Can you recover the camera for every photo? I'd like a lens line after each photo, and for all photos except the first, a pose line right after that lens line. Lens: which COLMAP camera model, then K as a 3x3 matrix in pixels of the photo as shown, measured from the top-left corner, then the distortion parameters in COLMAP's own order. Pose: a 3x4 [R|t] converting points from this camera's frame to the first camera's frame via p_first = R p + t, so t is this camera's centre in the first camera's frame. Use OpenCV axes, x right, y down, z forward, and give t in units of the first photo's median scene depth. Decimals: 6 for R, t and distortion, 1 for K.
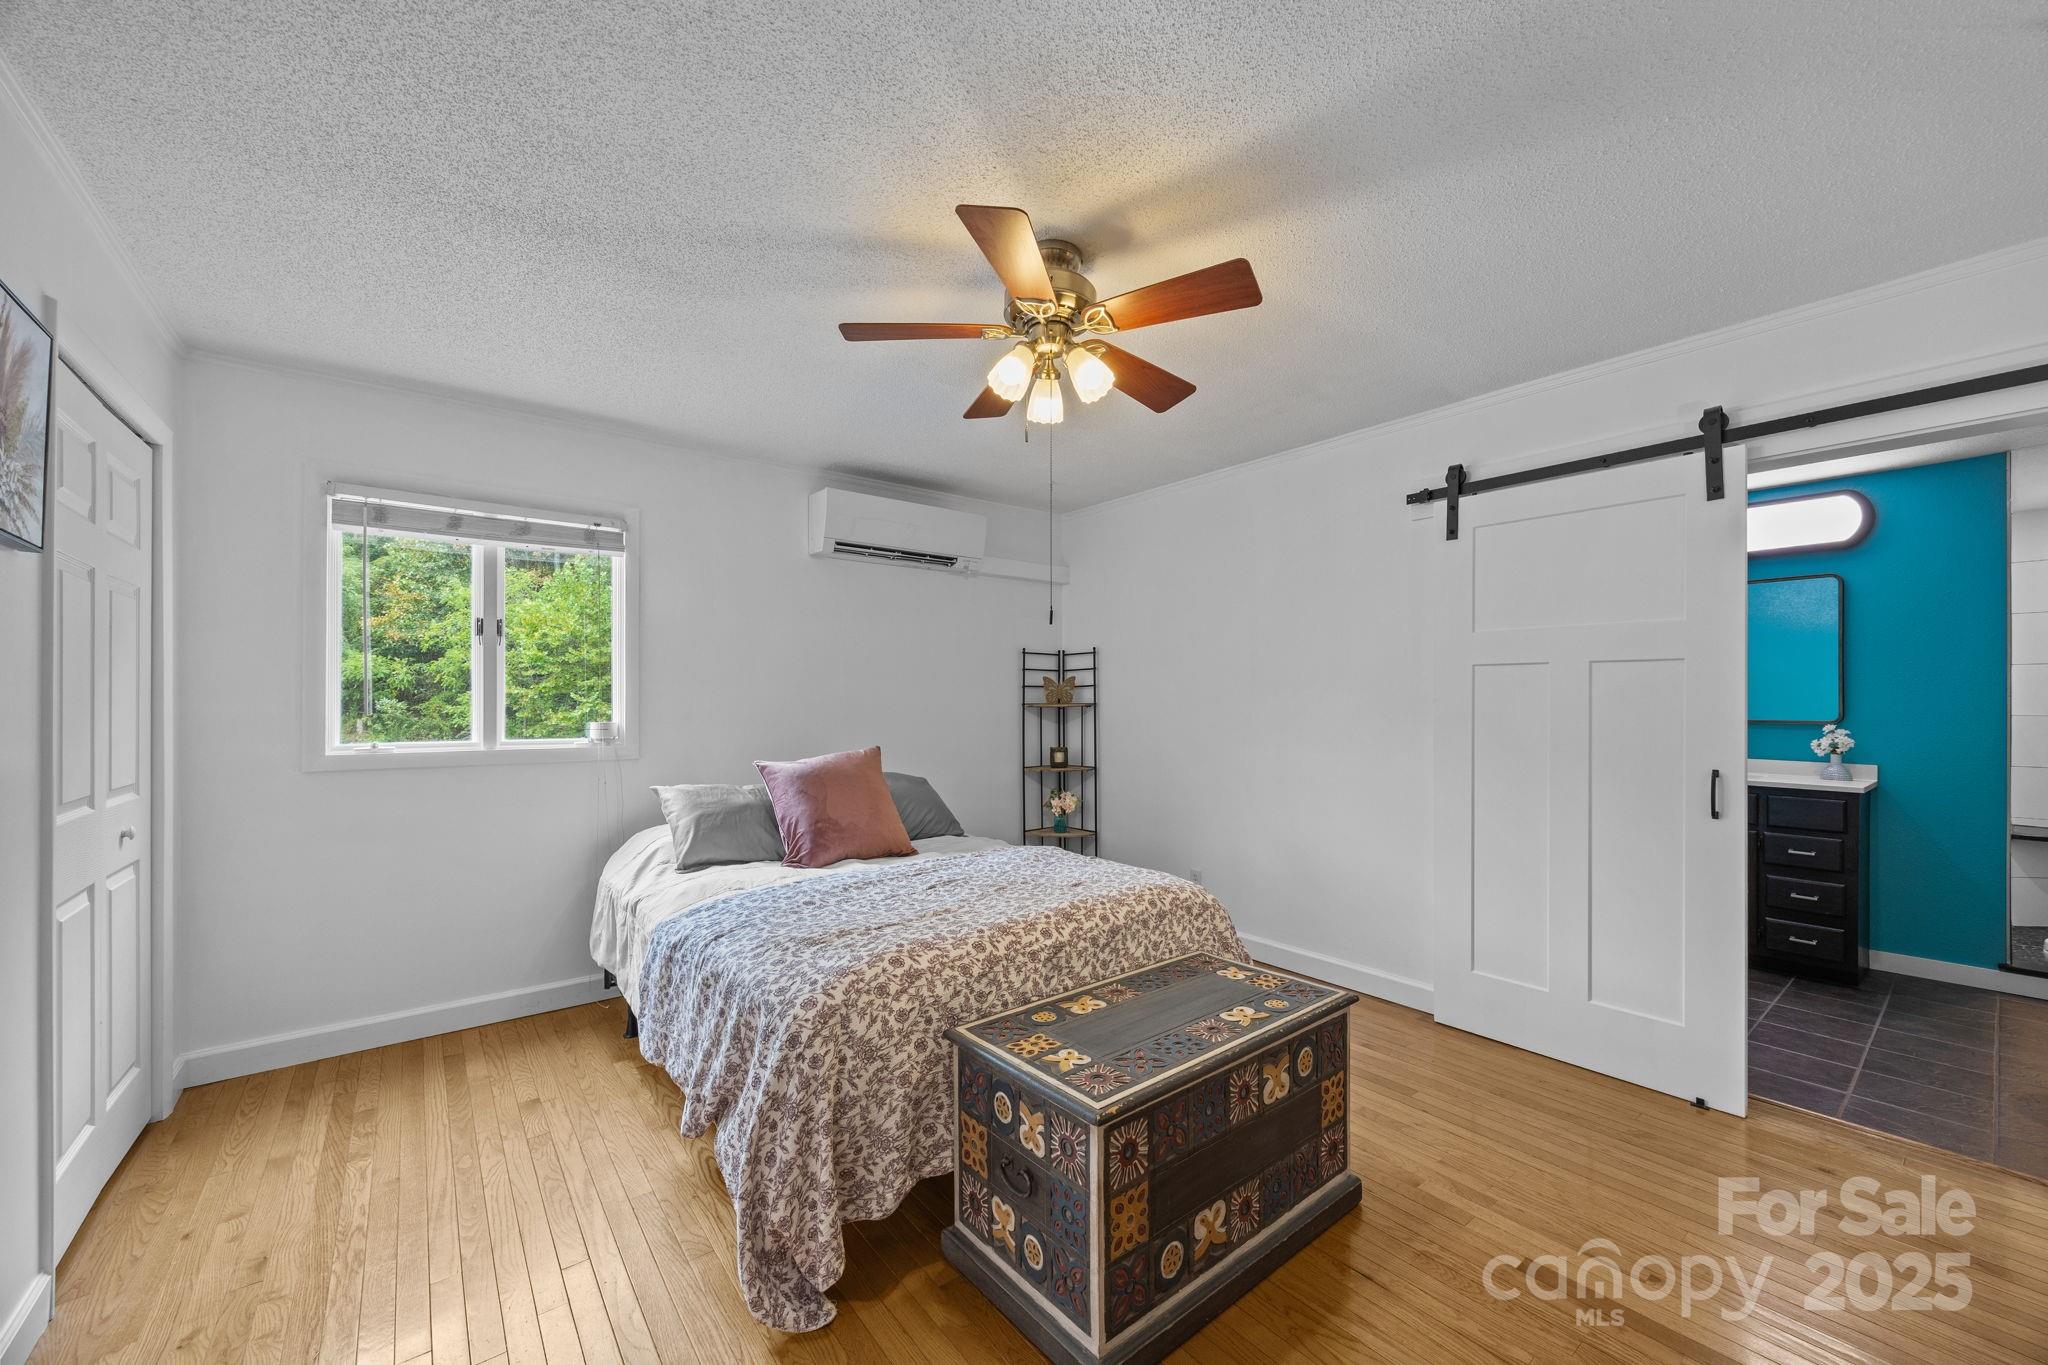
lens RADIAL K [[787.2, 0, 1026.4], [0, 787.2, 694.1], [0, 0, 1]] dist [0.000961, -0.000096]
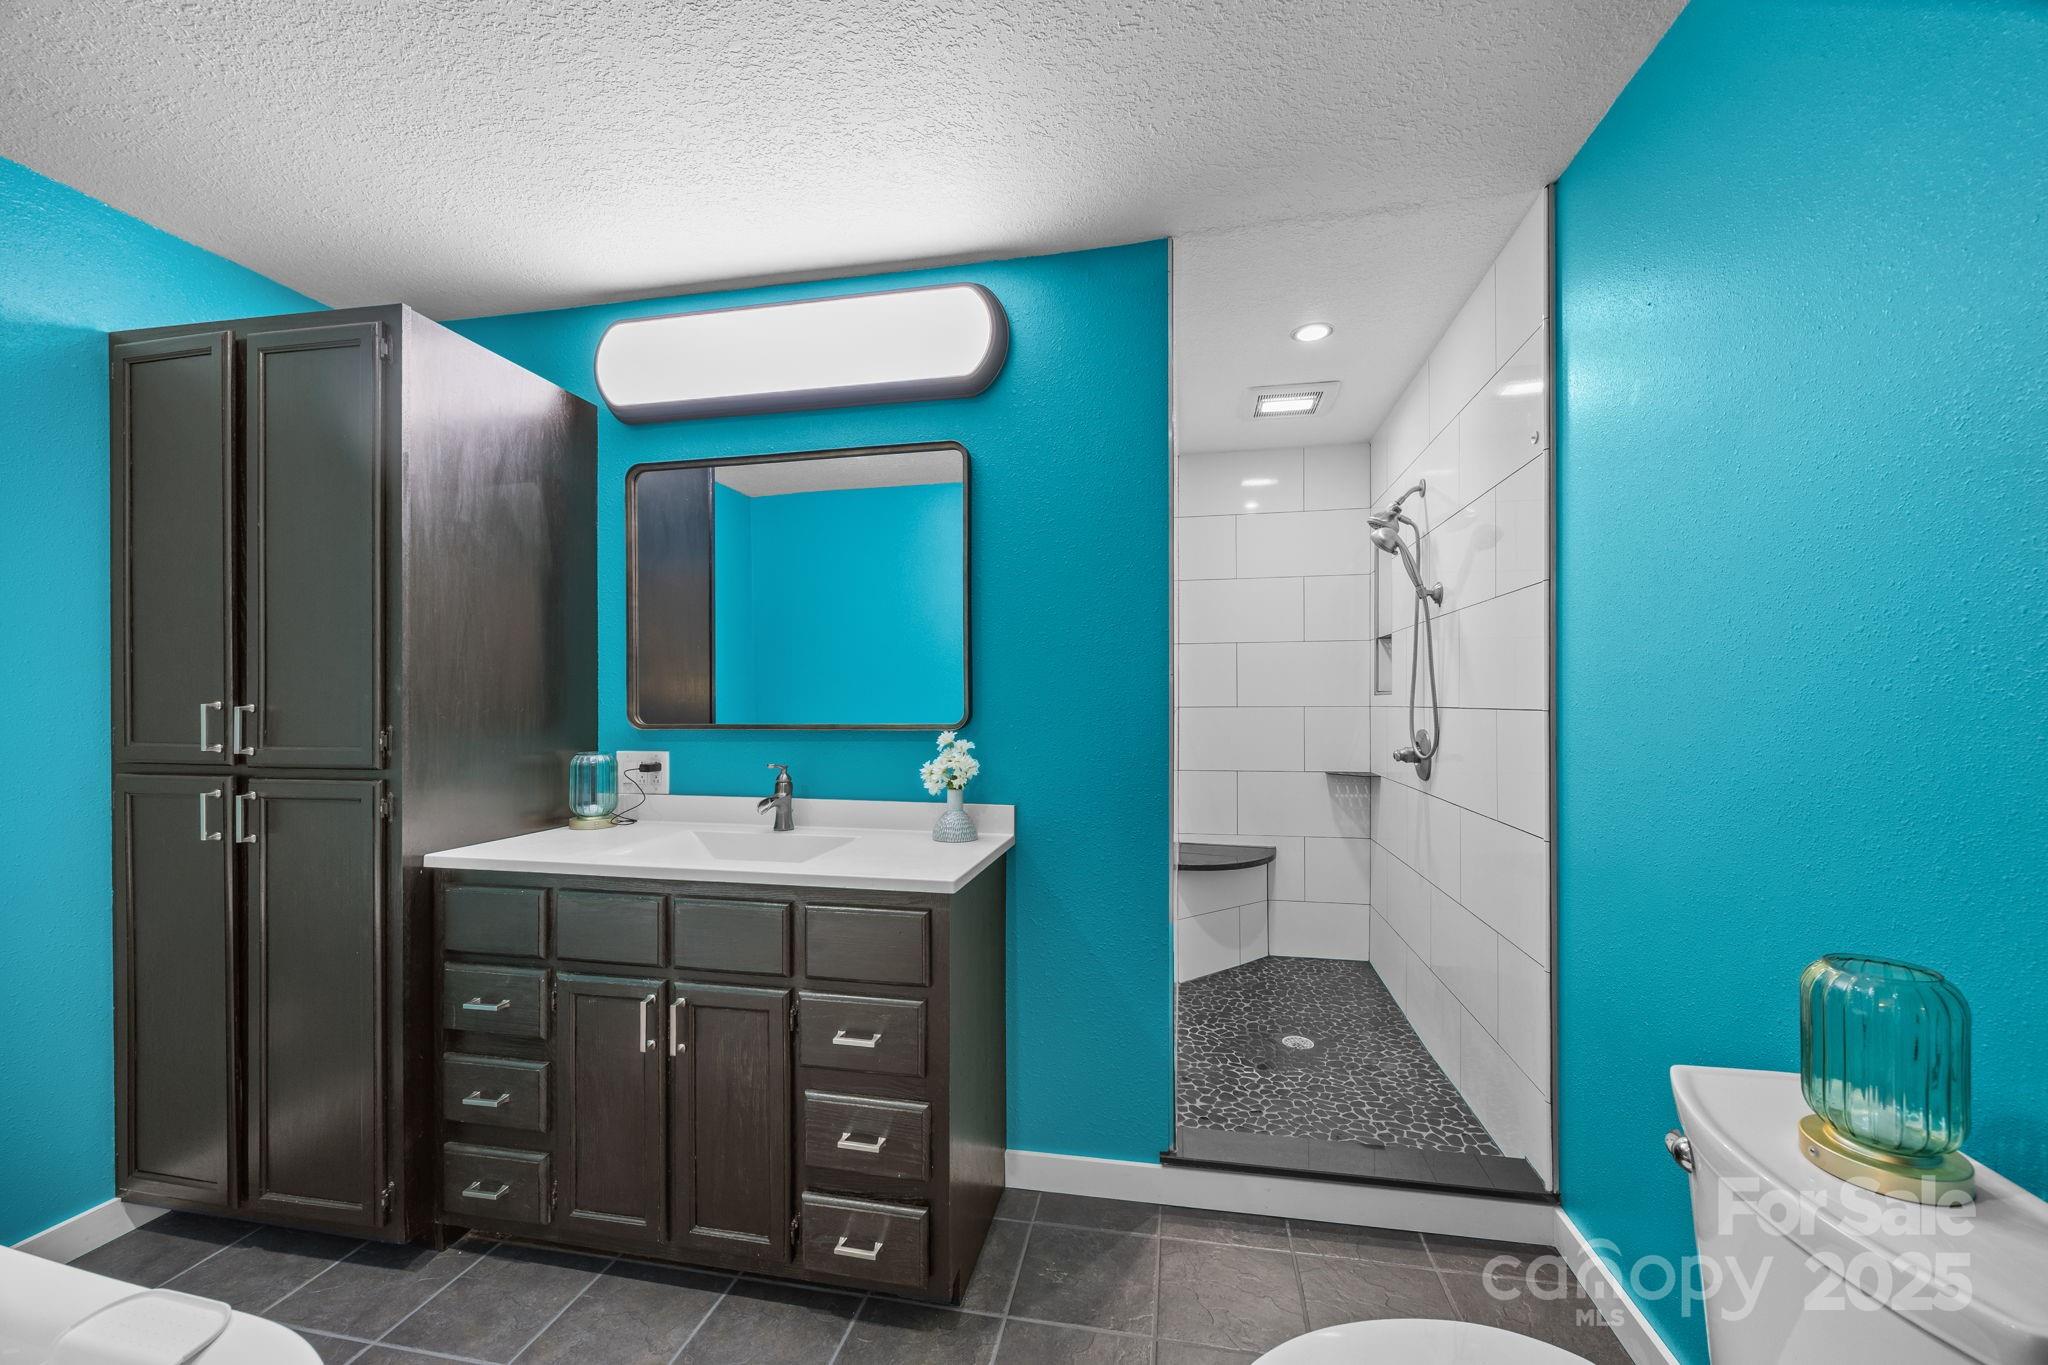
lens RADIAL K [[787.2, 0, 1026.4], [0, 787.2, 694.1], [0, 0, 1]] dist [0.000961, -0.000096]
pose [[0.757926, 0.001960, 0.652337, 0.727807], [0.000349, 0.999994, -0.003411, 0.016189], [-0.652340, 0.002813, 0.757921, 0.582116]]
